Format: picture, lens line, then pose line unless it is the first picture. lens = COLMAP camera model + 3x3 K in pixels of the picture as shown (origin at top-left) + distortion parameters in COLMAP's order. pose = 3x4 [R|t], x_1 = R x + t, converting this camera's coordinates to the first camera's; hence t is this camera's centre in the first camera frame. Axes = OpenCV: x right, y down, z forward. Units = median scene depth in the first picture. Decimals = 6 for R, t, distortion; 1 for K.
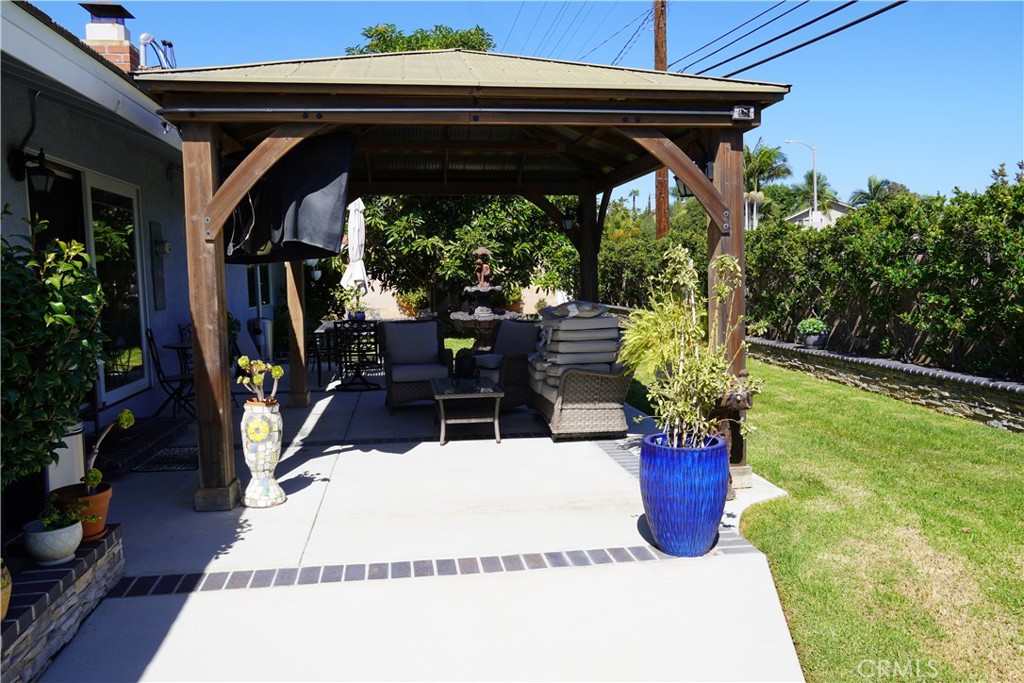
lens RADIAL K [[764.5, 0, 514.2], [0, 764.5, 339.7], [0, 0, 1]] dist [-0.041221, 0.048090]
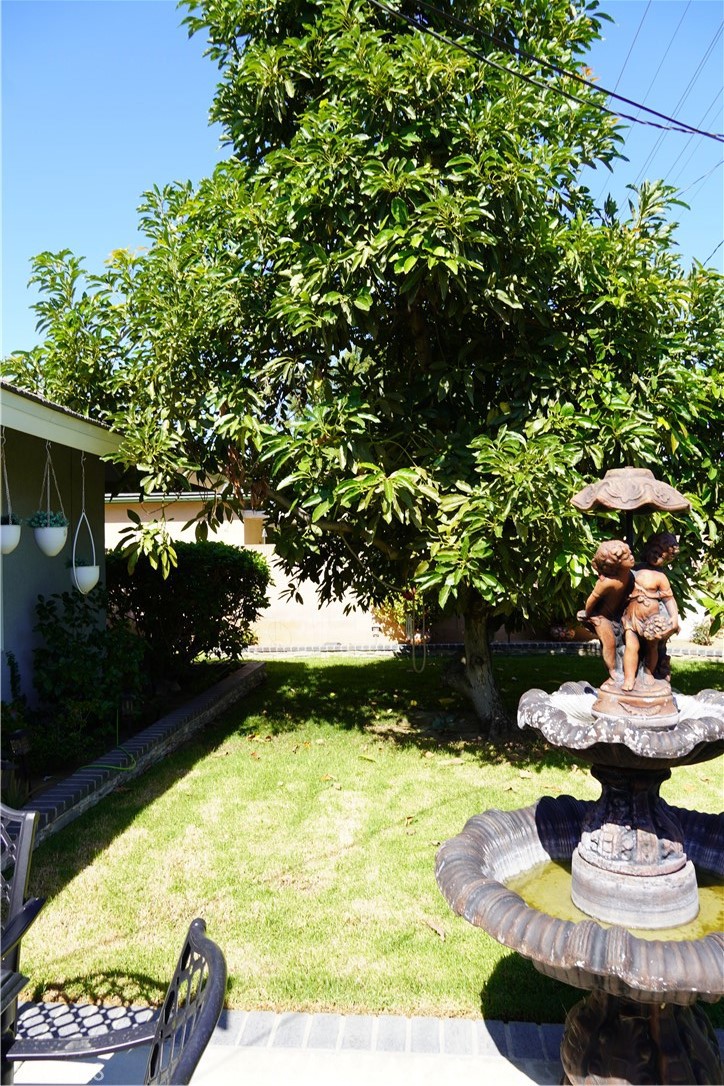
lens RADIAL K [[810.8, 0, 366.0], [0, 810.8, 546.0], [0, 0, 1]] dist [-0.041221, 0.048090]
pose [[0.976782, 0.009888, -0.214008, -0.047910], [-0.030370, 0.995237, -0.092629, -0.068464], [0.212073, 0.096978, 0.972430, 0.656008]]
